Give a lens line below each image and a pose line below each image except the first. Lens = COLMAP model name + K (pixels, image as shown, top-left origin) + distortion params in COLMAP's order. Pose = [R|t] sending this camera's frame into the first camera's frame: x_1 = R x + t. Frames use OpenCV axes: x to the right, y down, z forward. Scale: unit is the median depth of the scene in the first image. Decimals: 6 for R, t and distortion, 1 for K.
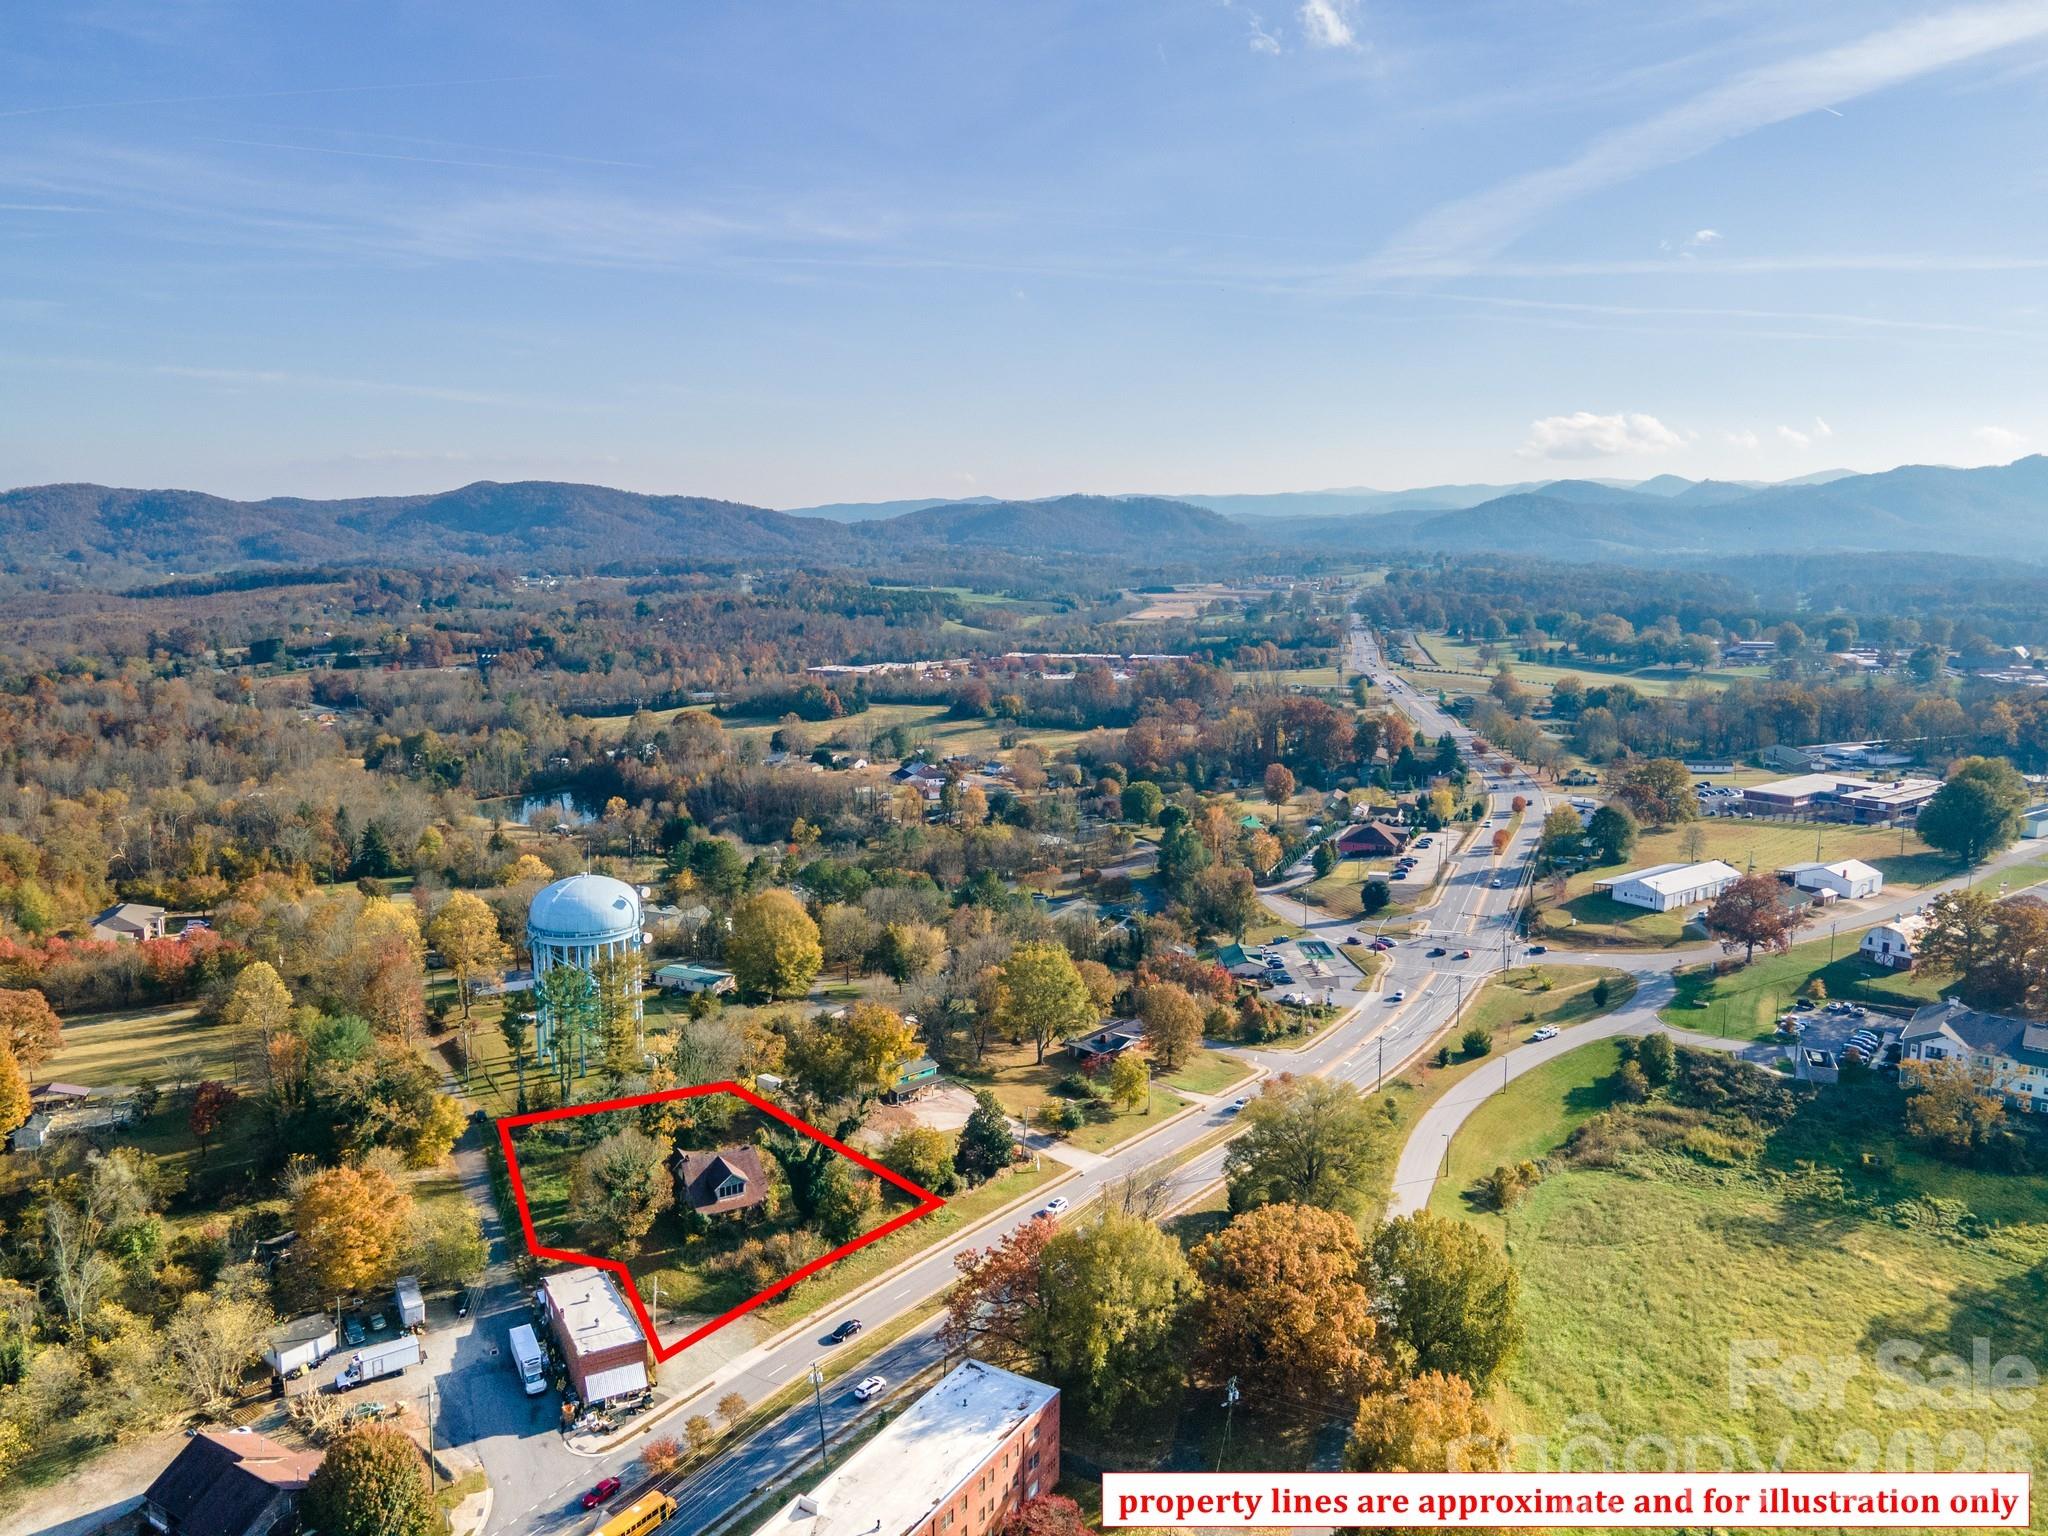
lens RADIAL K [[1509.7, 0, 1015.7], [0, 1509.7, 768.1], [0, 0, 1]] dist [0.046910, 0.006281]
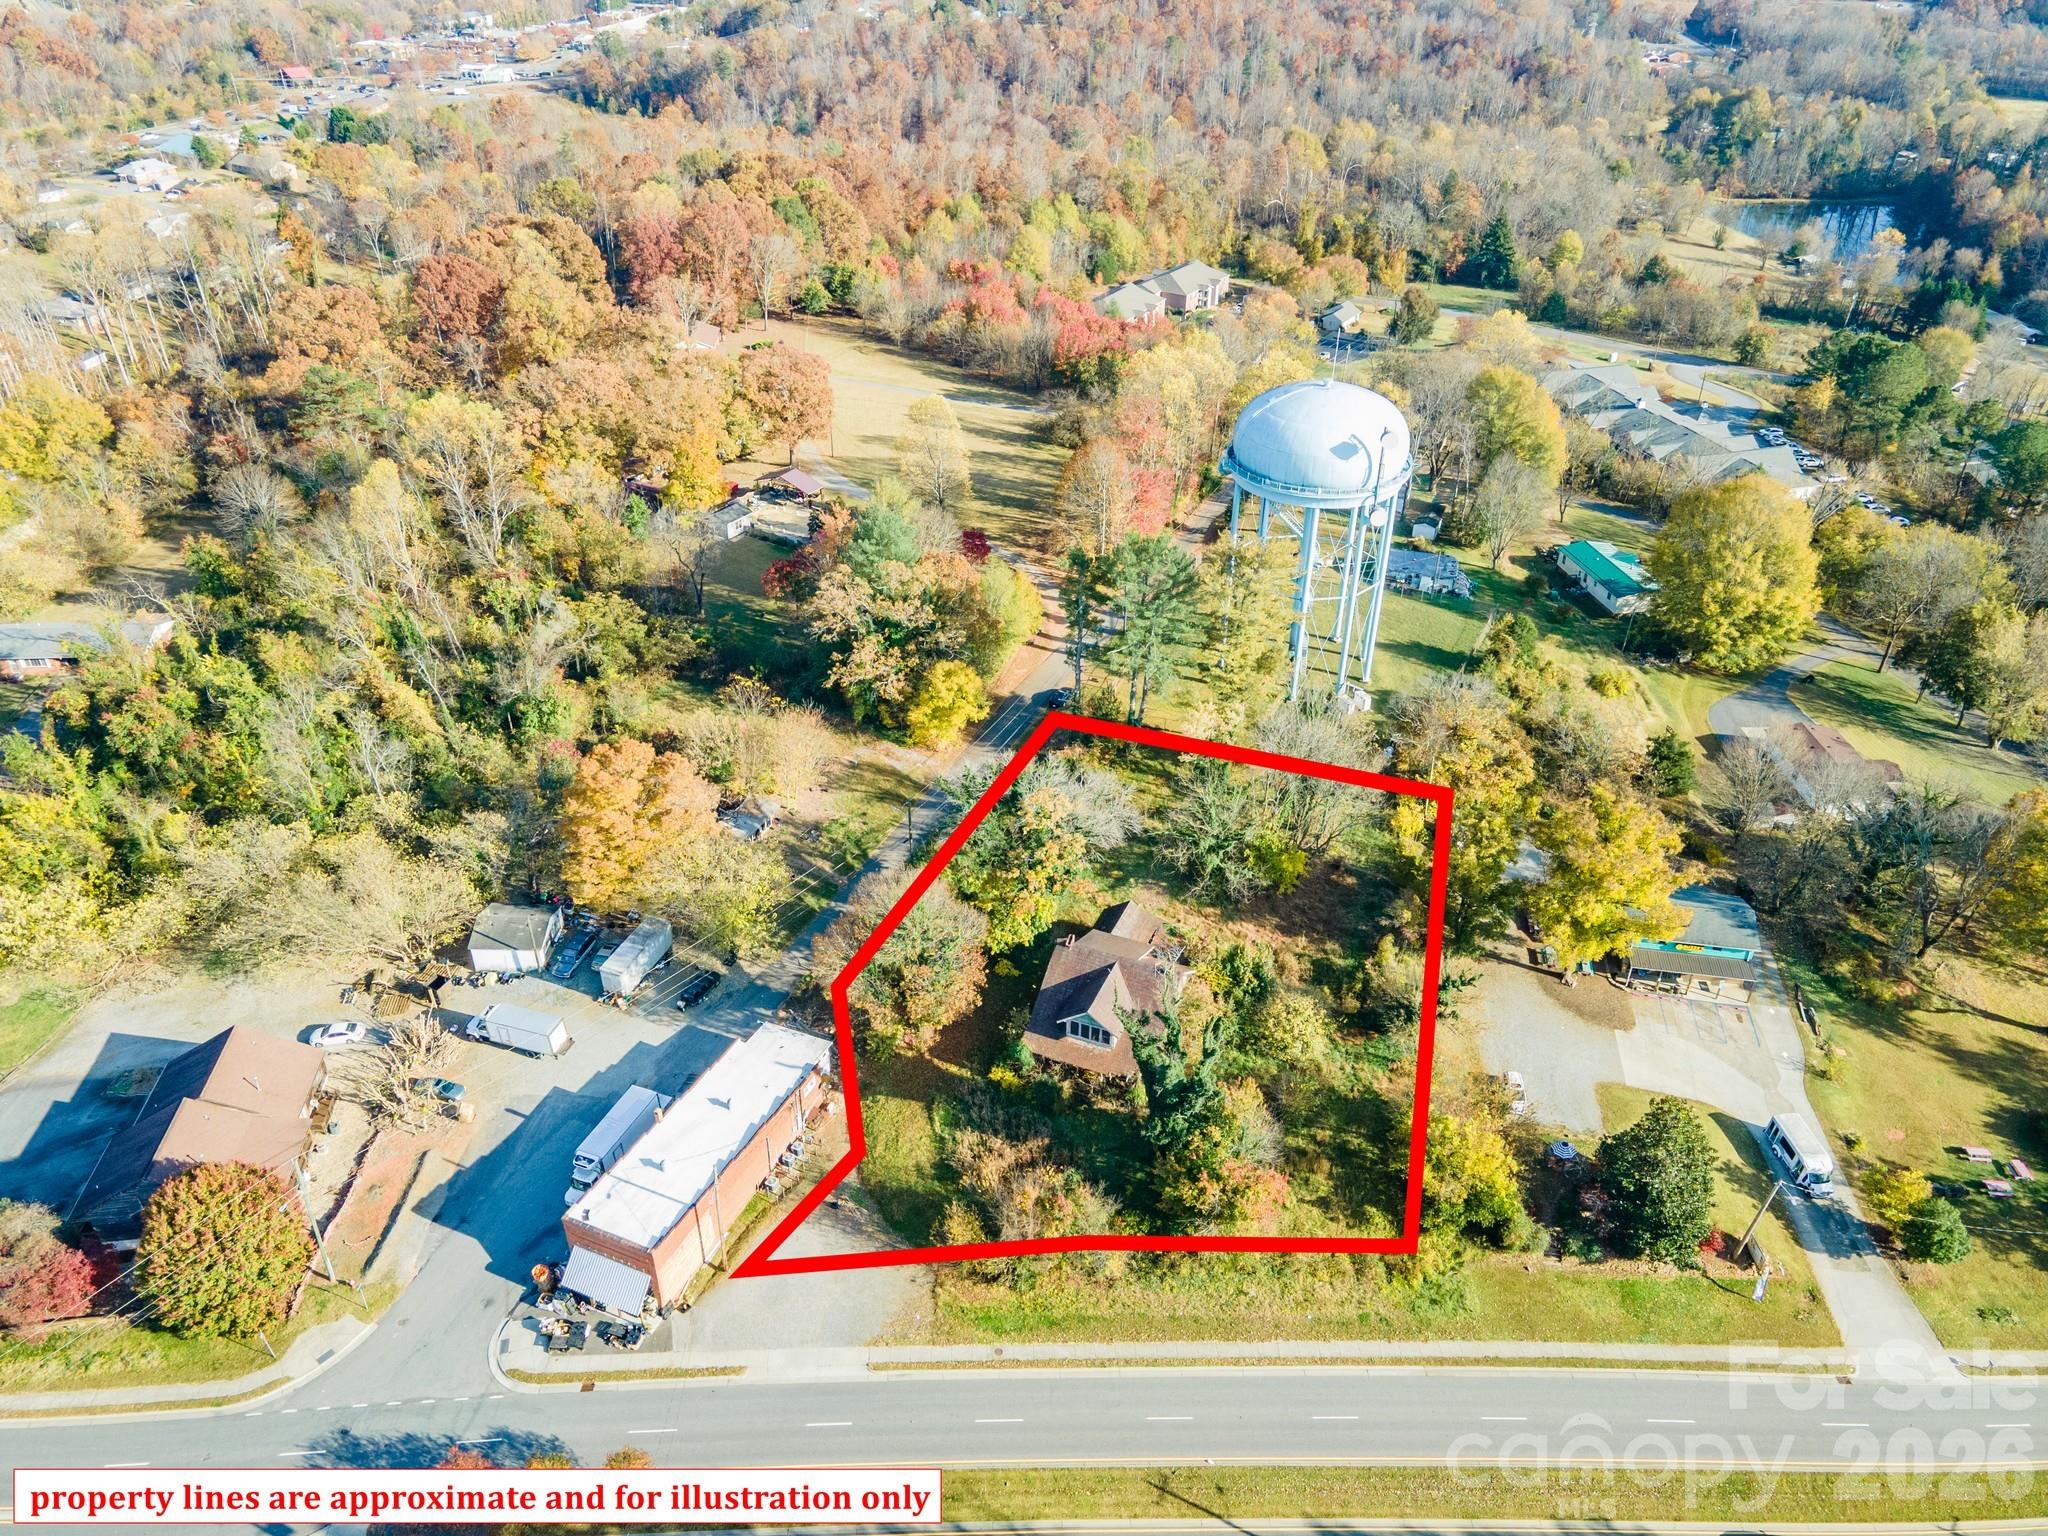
lens RADIAL K [[1509.7, 0, 1015.7], [0, 1509.7, 768.1], [0, 0, 1]] dist [0.046910, 0.006281]
pose [[0.626454, 0.420314, -0.656423, 0.121146], [-0.131131, 0.886981, 0.442798, -0.055566], [0.768349, -0.191315, 0.610769, 0.624376]]
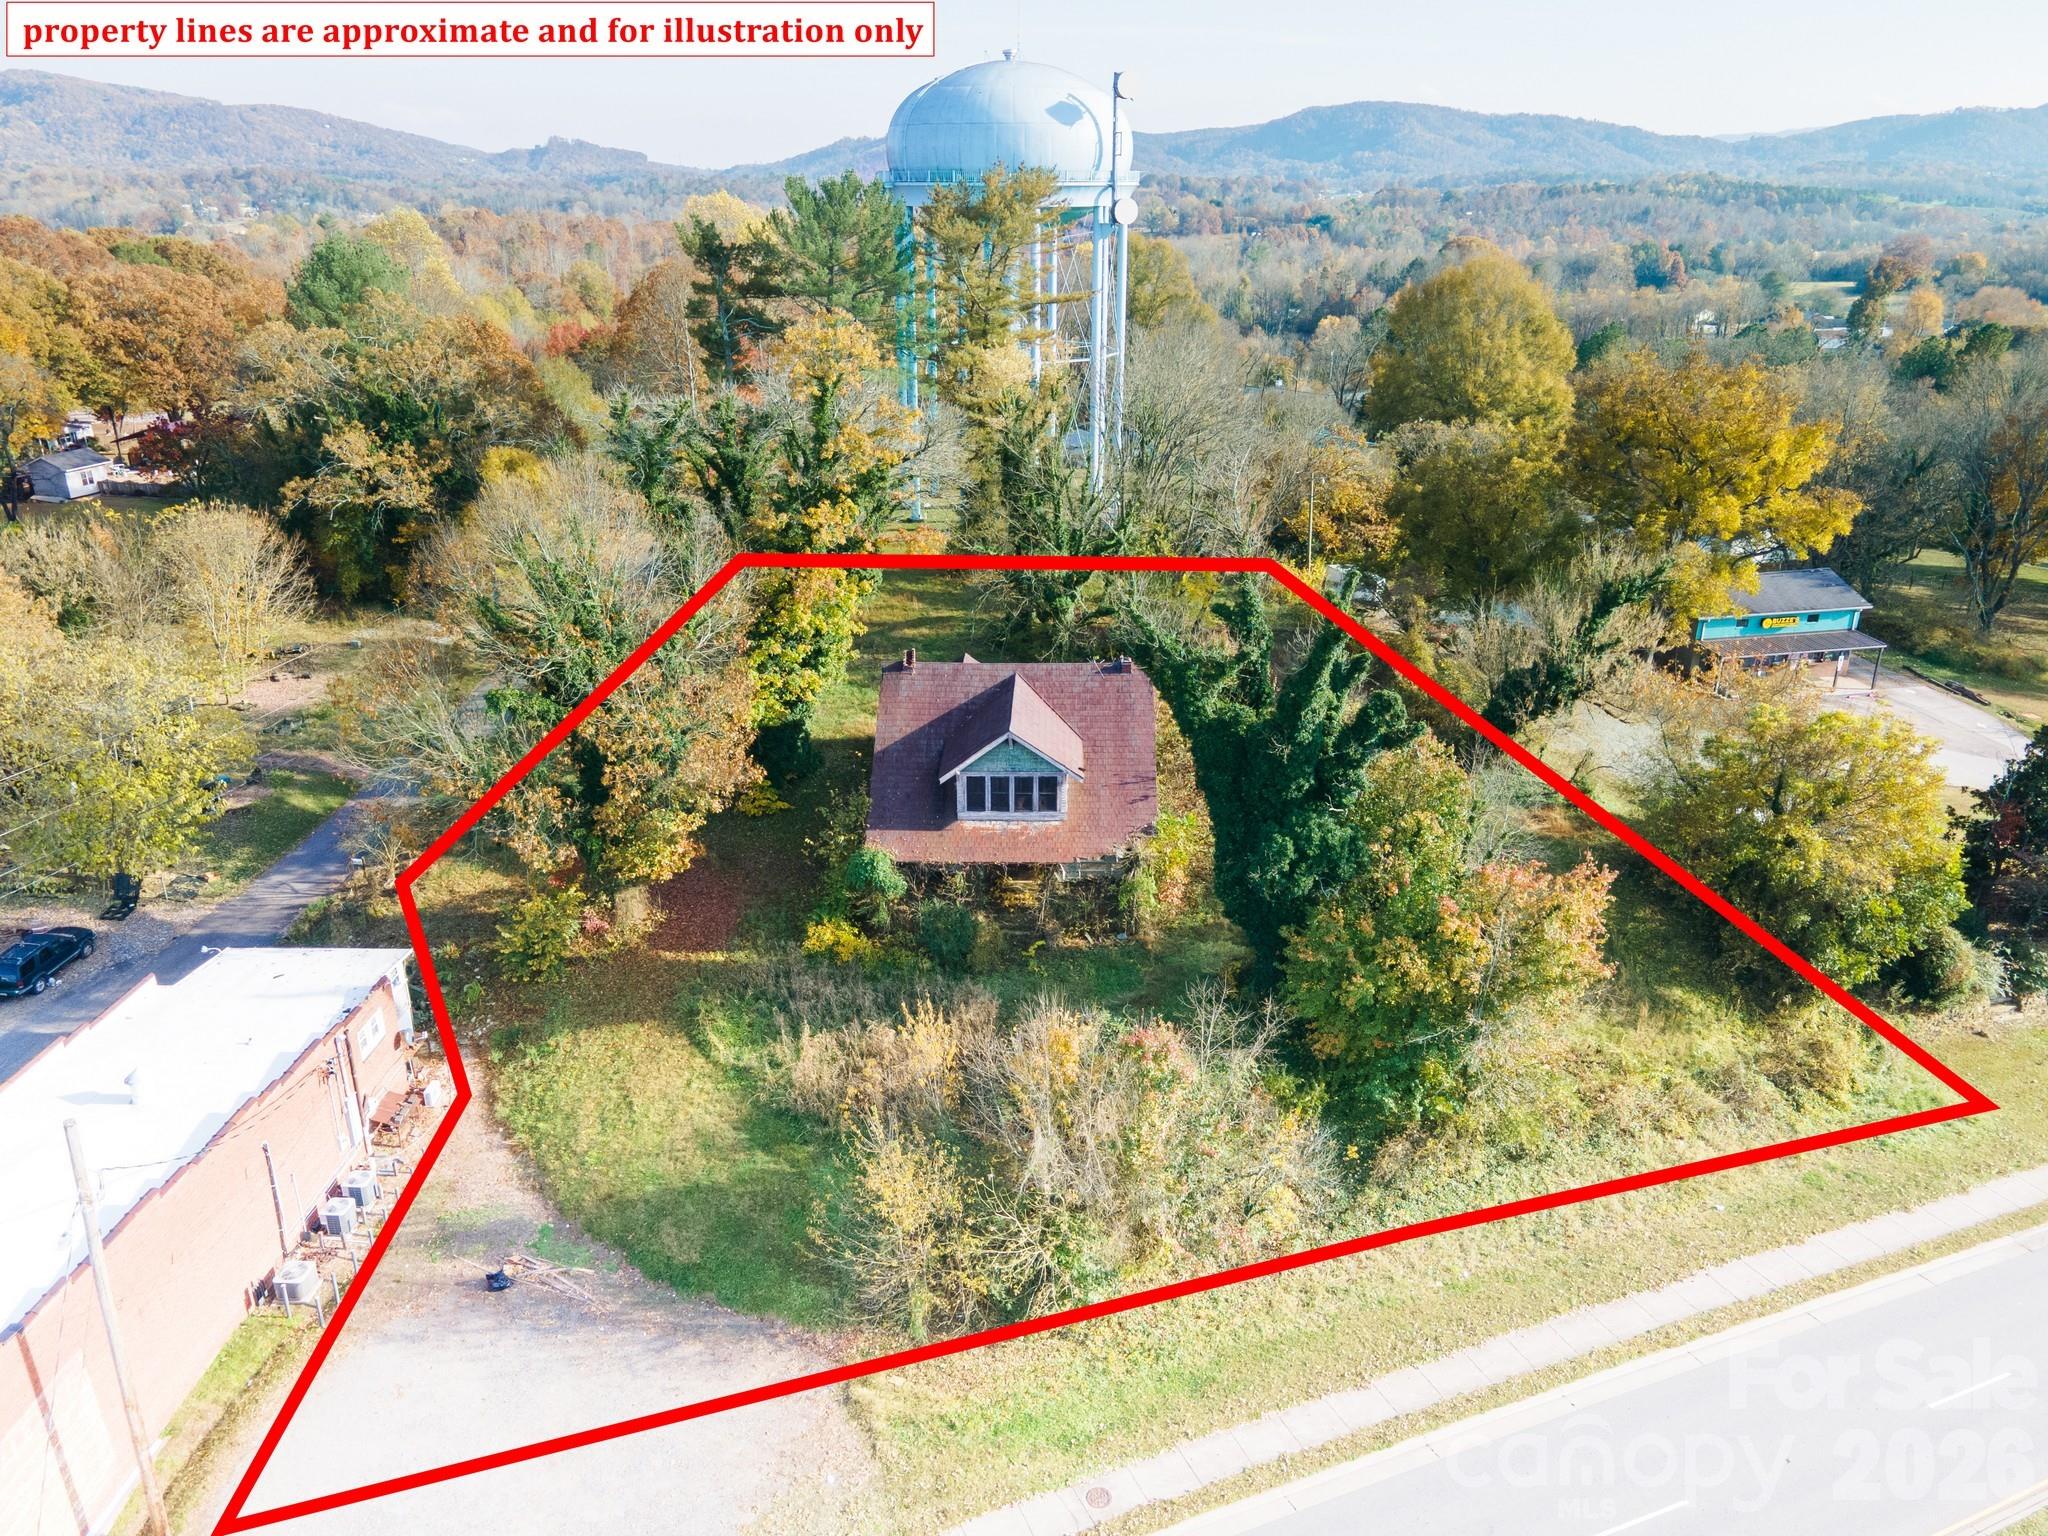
lens RADIAL K [[1509.7, 0, 1015.7], [0, 1509.7, 768.1], [0, 0, 1]] dist [0.046910, 0.006281]
pose [[0.869626, 0.178510, -0.460310, -0.063790], [-0.079265, 0.970733, 0.226704, 0.205302], [0.487307, -0.160661, 0.858324, 0.744356]]
